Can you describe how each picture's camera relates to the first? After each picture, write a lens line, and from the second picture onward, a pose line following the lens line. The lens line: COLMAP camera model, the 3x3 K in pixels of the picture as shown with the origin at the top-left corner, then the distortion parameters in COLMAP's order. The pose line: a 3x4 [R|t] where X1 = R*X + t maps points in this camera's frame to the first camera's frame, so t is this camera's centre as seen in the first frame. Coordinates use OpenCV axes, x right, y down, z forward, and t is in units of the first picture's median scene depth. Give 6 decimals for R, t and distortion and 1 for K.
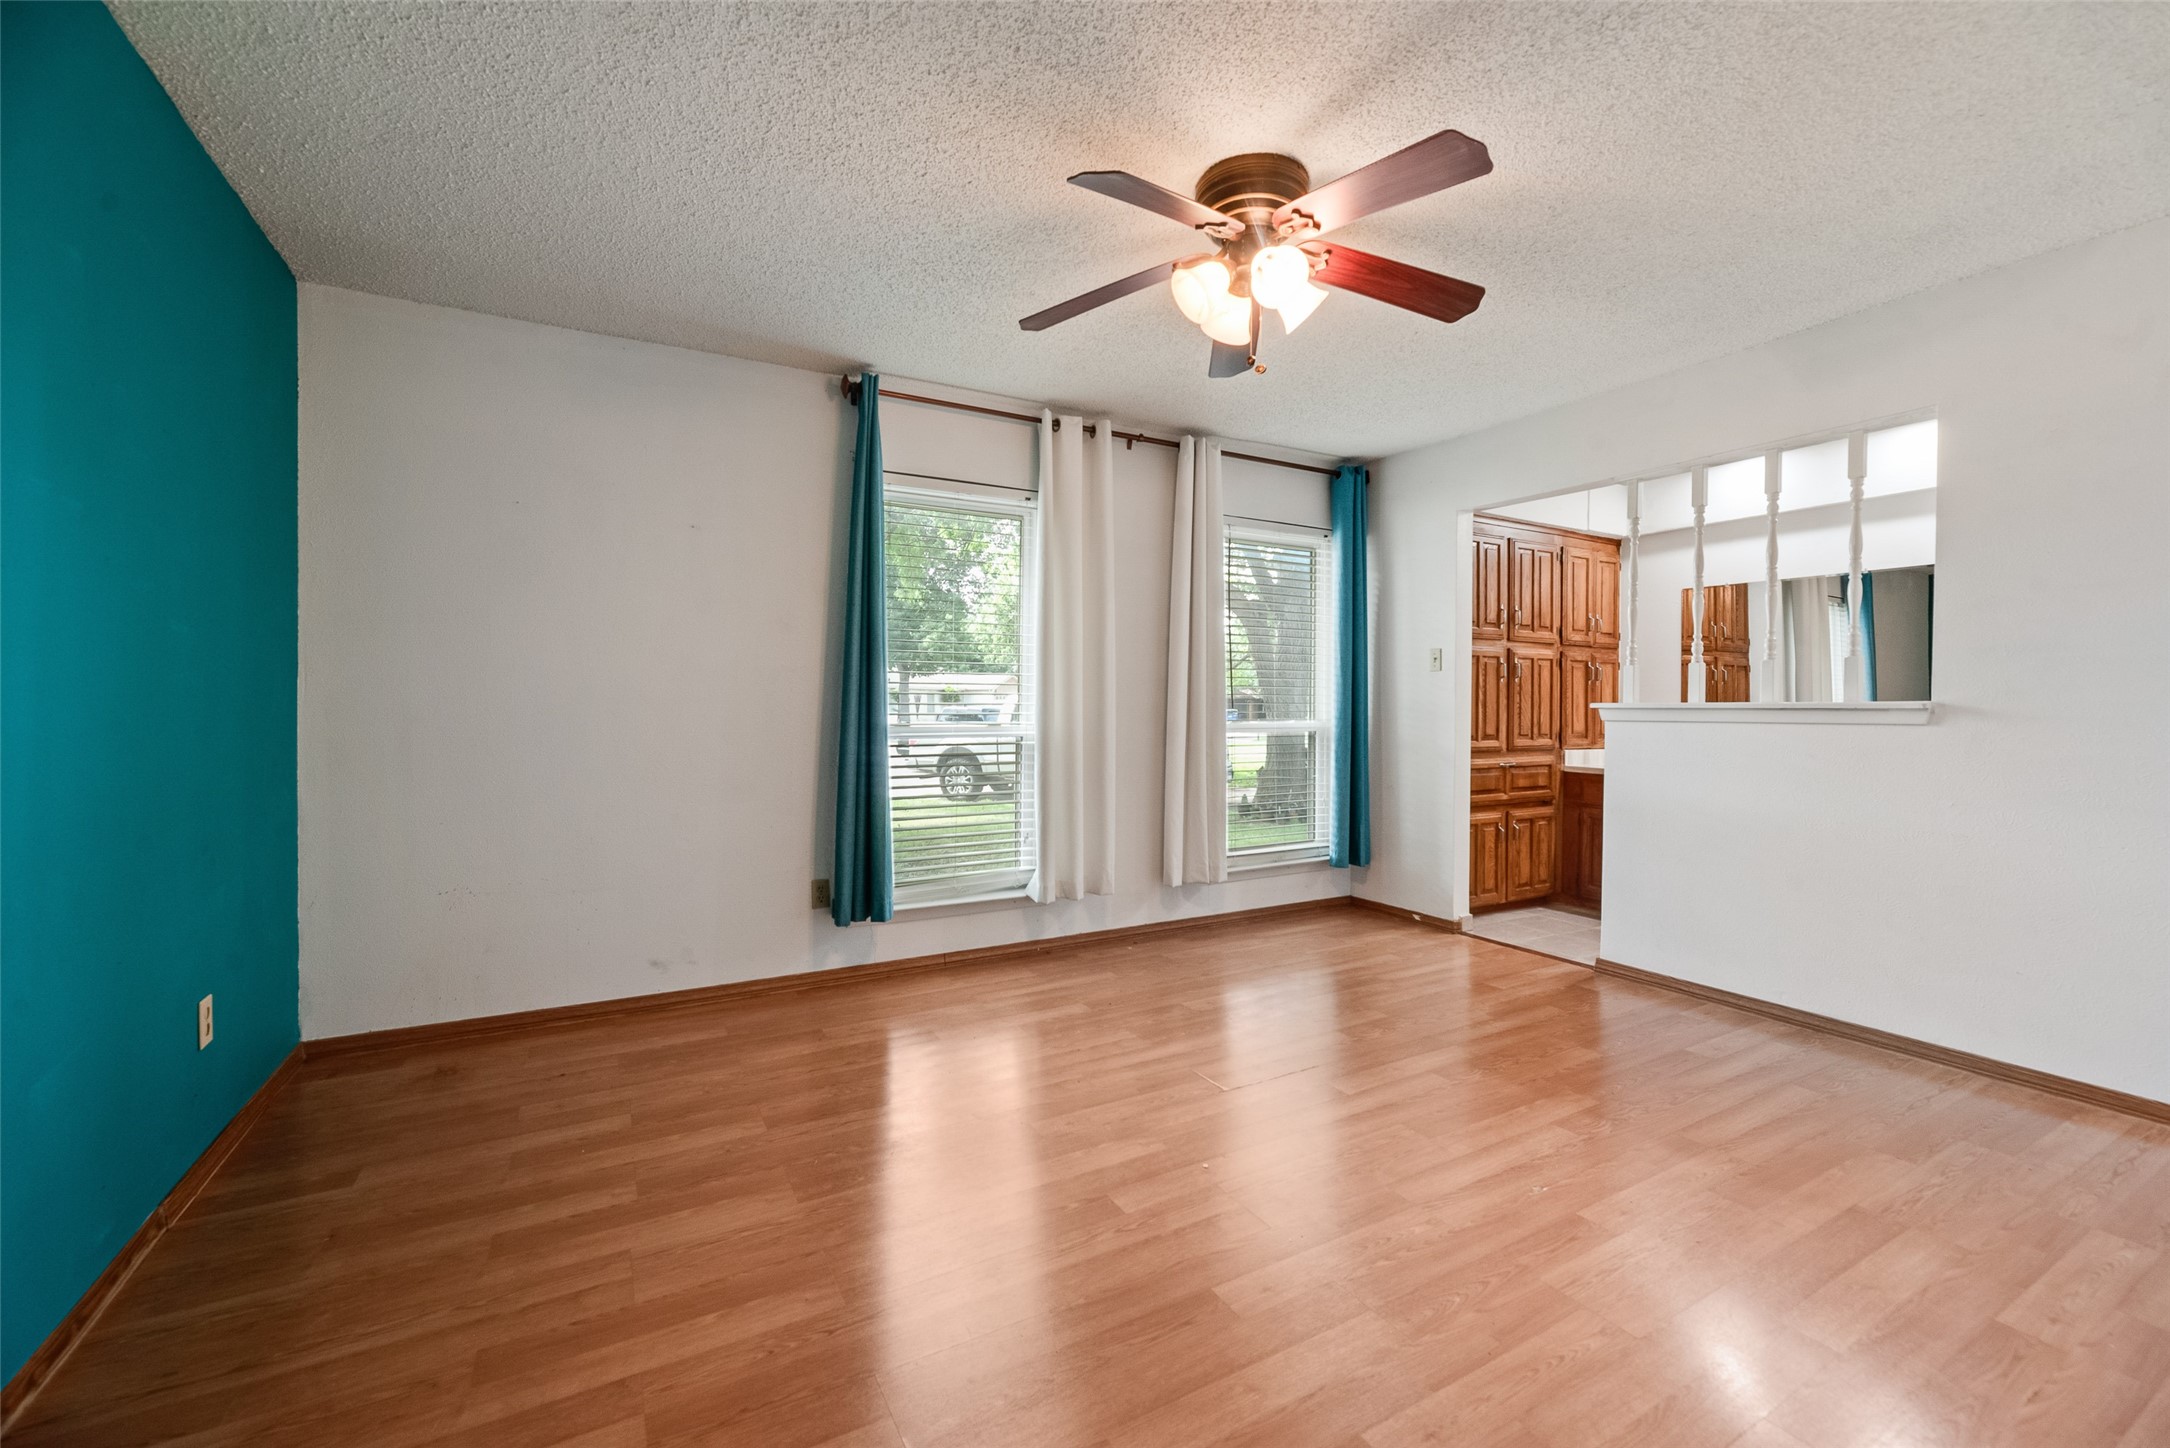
lens RADIAL K [[878.4, 0, 1071.7], [0, 878.4, 690.4], [0, 0, 1]] dist [0.000896, 0.000347]
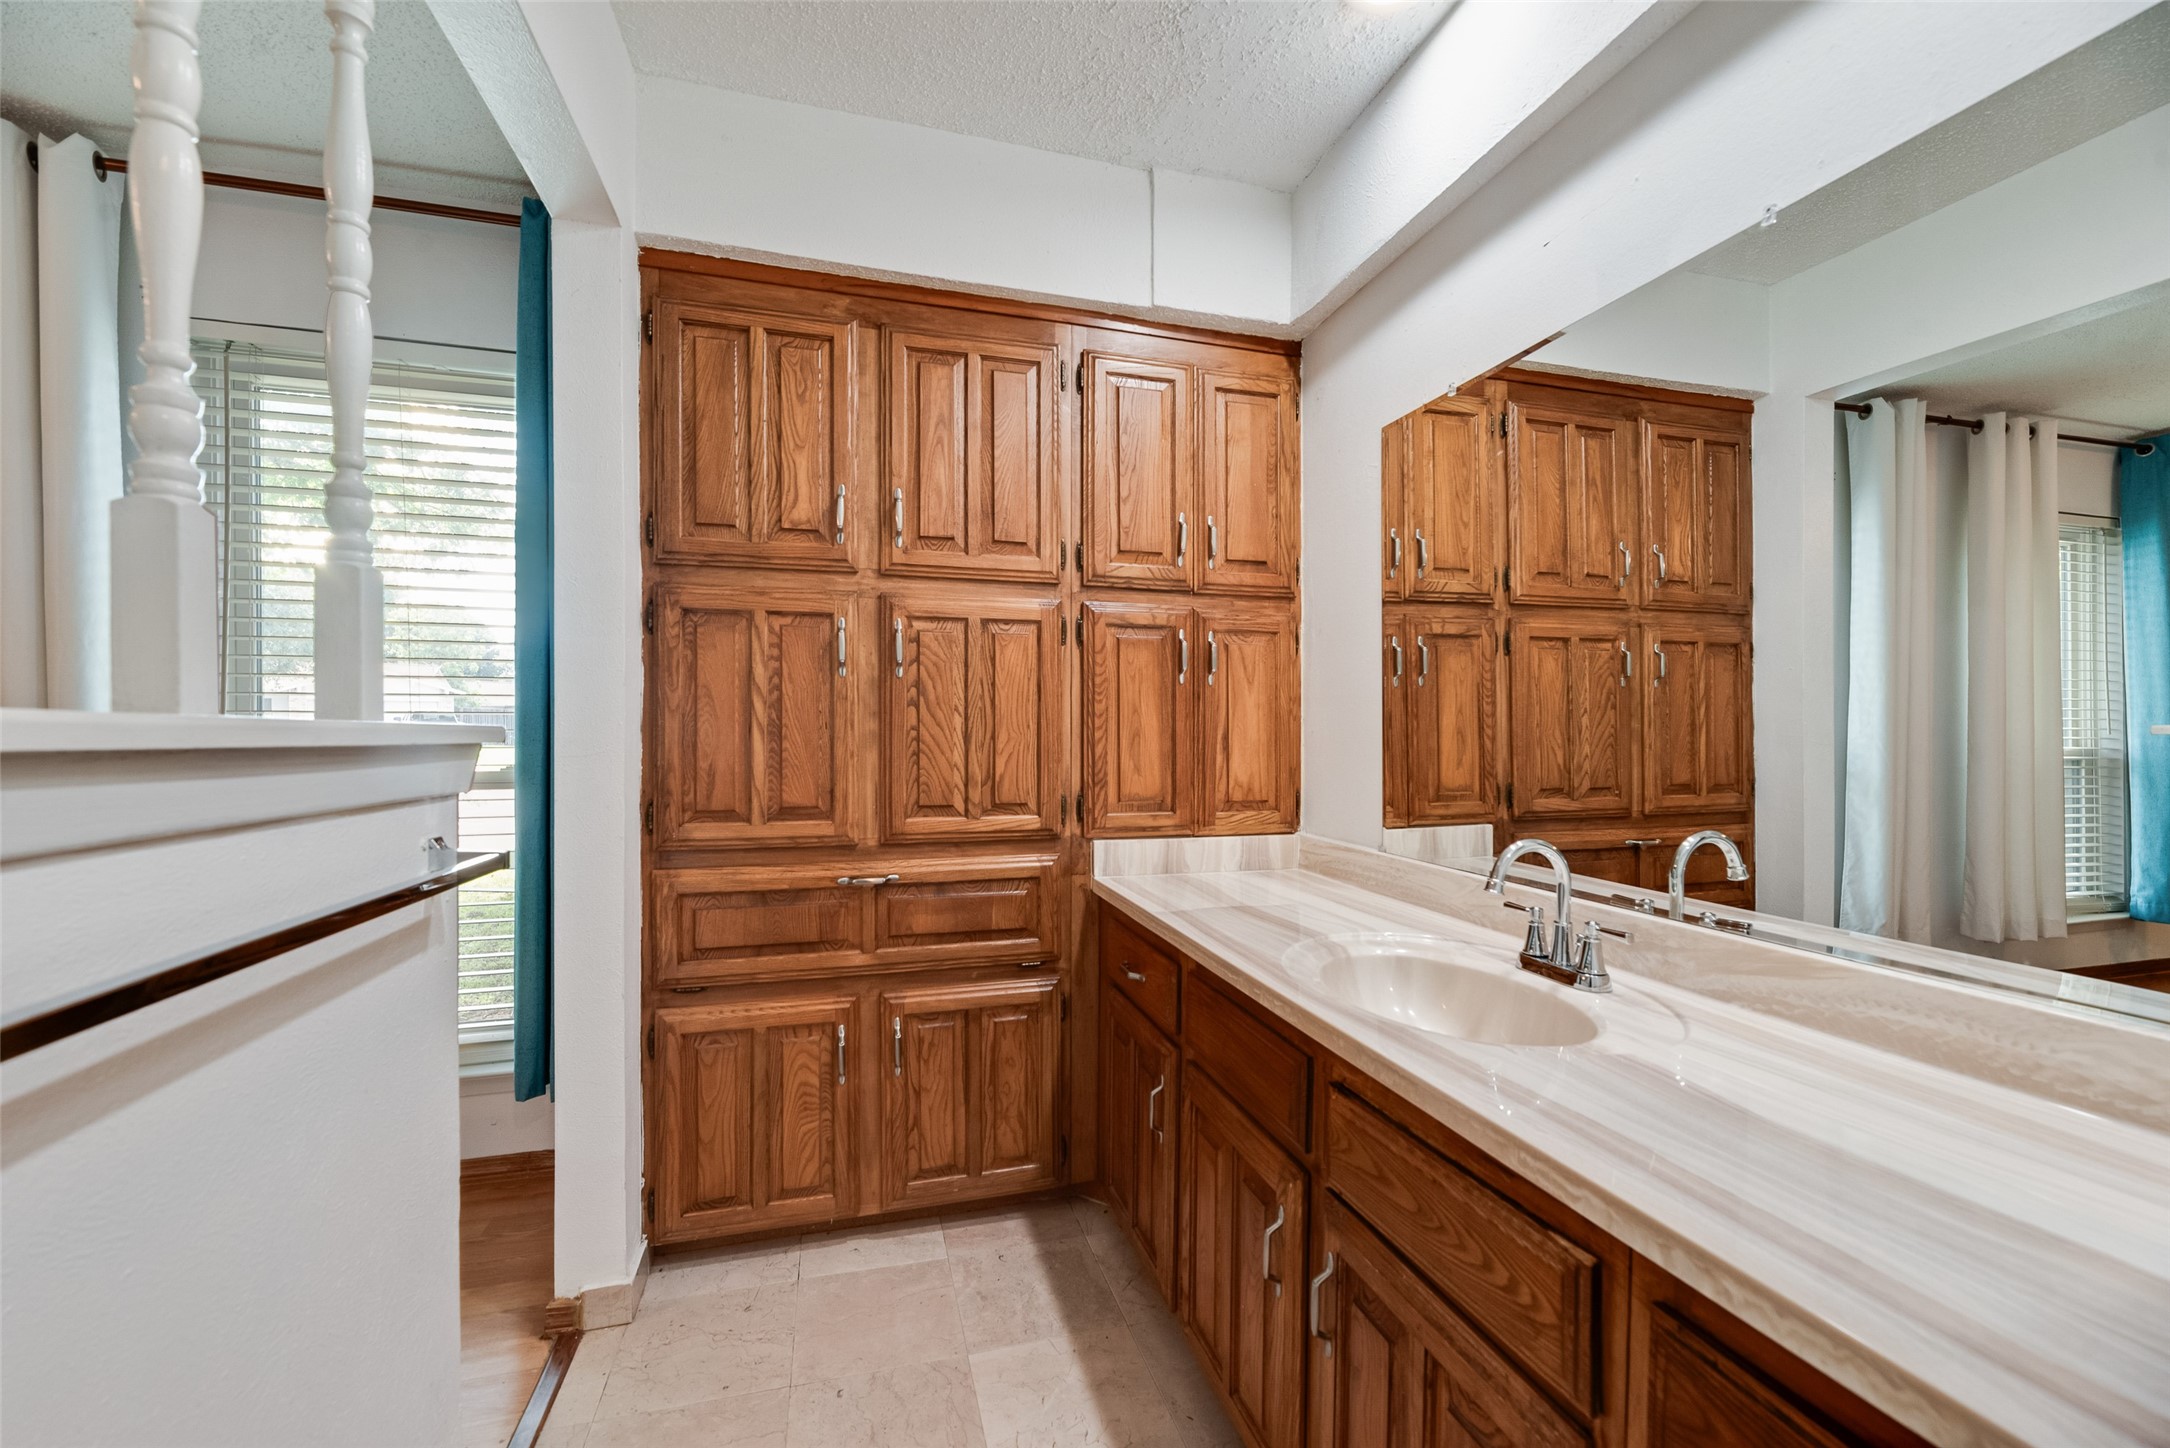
lens RADIAL K [[878.4, 0, 1093.9], [0, 878.4, 731.6], [0, 0, 1]] dist [0.000896, 0.000347]
pose [[0.977308, -0.003985, -0.211787, 0.674411], [0.007697, 0.999831, 0.016709, 0.009708], [0.211685, -0.017960, 0.977173, 0.617860]]
